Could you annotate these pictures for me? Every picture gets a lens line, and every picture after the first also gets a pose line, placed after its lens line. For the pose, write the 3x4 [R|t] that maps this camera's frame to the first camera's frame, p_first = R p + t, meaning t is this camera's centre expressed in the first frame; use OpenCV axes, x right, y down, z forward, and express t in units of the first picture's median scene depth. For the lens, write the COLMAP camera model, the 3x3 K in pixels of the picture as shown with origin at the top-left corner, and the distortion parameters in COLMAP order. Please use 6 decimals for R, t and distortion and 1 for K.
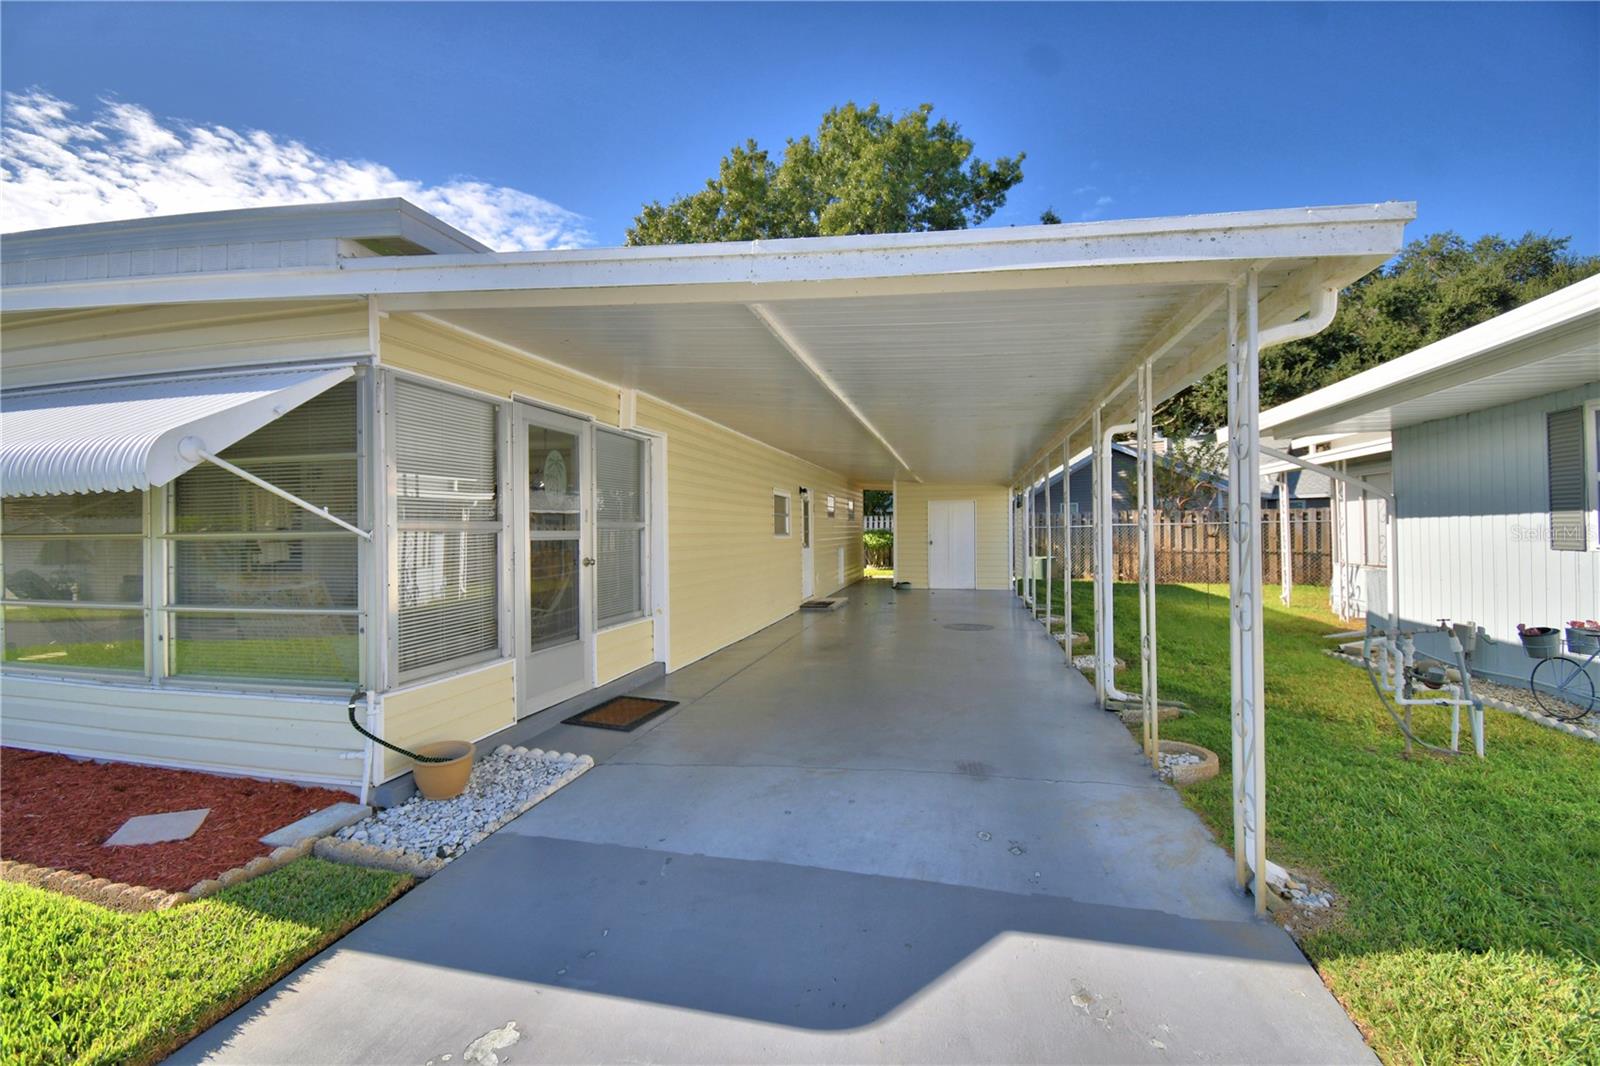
lens RADIAL K [[712.3, 0, 792.0], [0, 712.3, 536.4], [0, 0, 1]] dist [-0.000451, -0.015252]
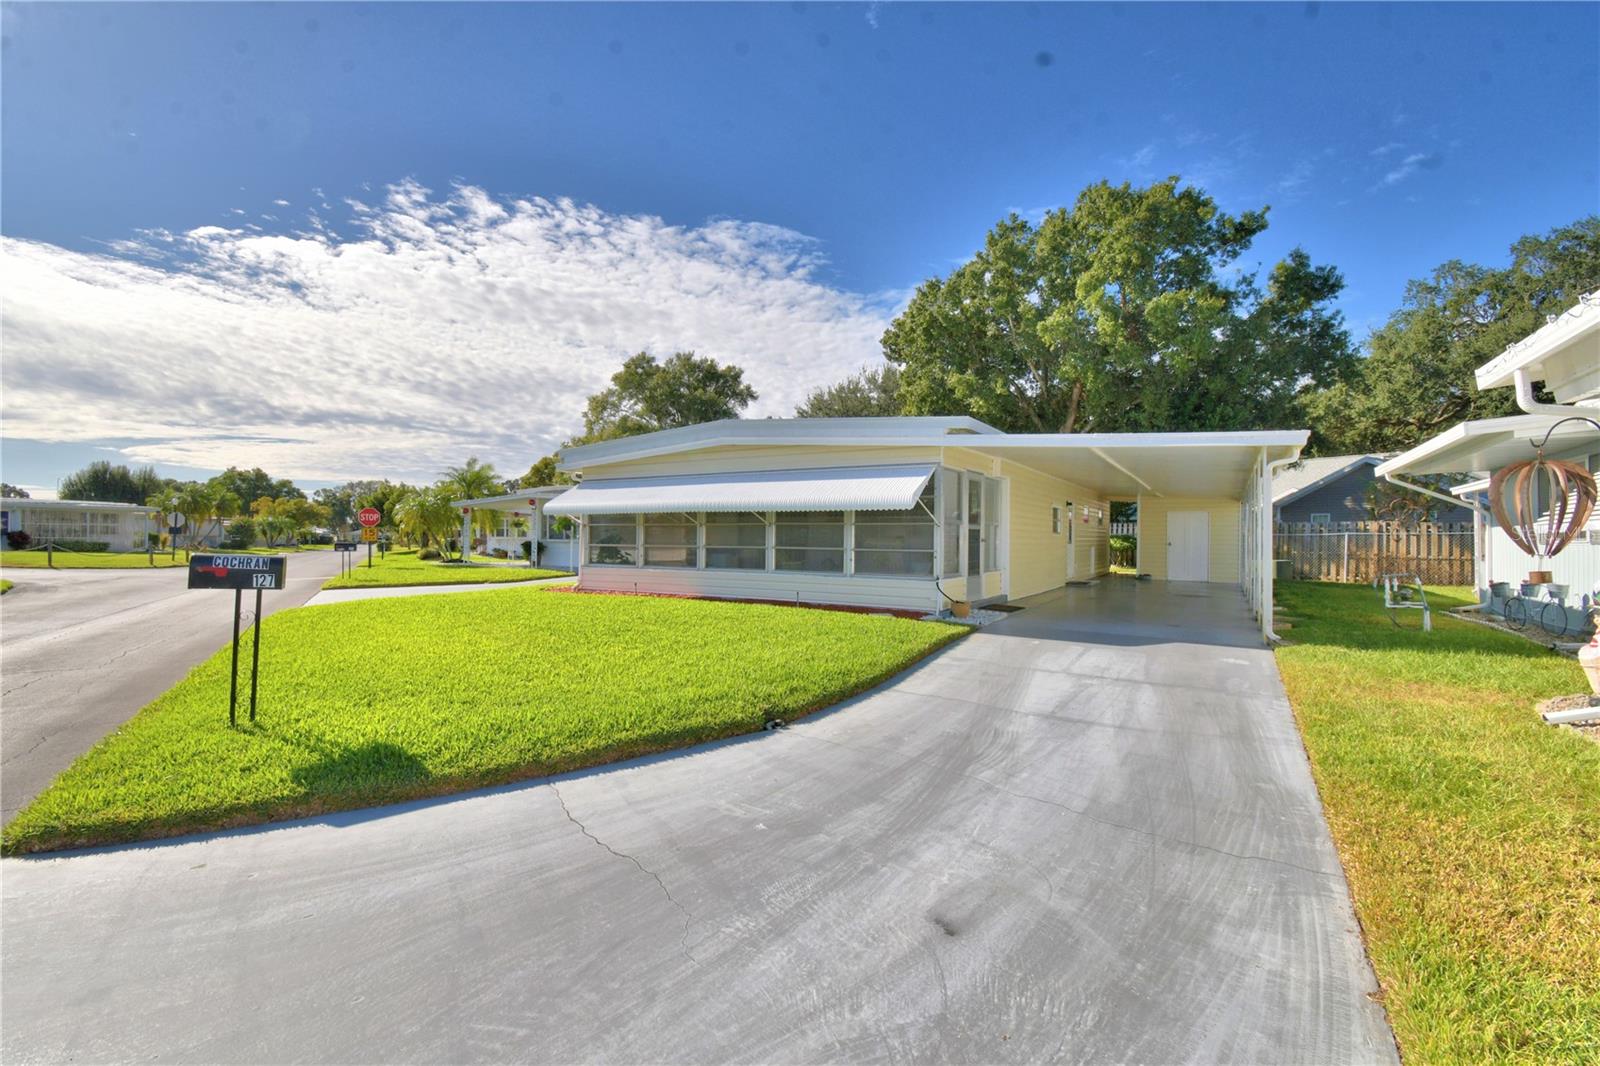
lens RADIAL K [[752.0, 0, 769.3], [0, 752.0, 531.3], [0, 0, 1]] dist [0.060080, -0.071639]
pose [[0.952912, 0.017005, -0.302769, -0.019829], [-0.021957, 0.999675, -0.012961, 0.004995], [0.302450, 0.018999, 0.952976, -0.134492]]
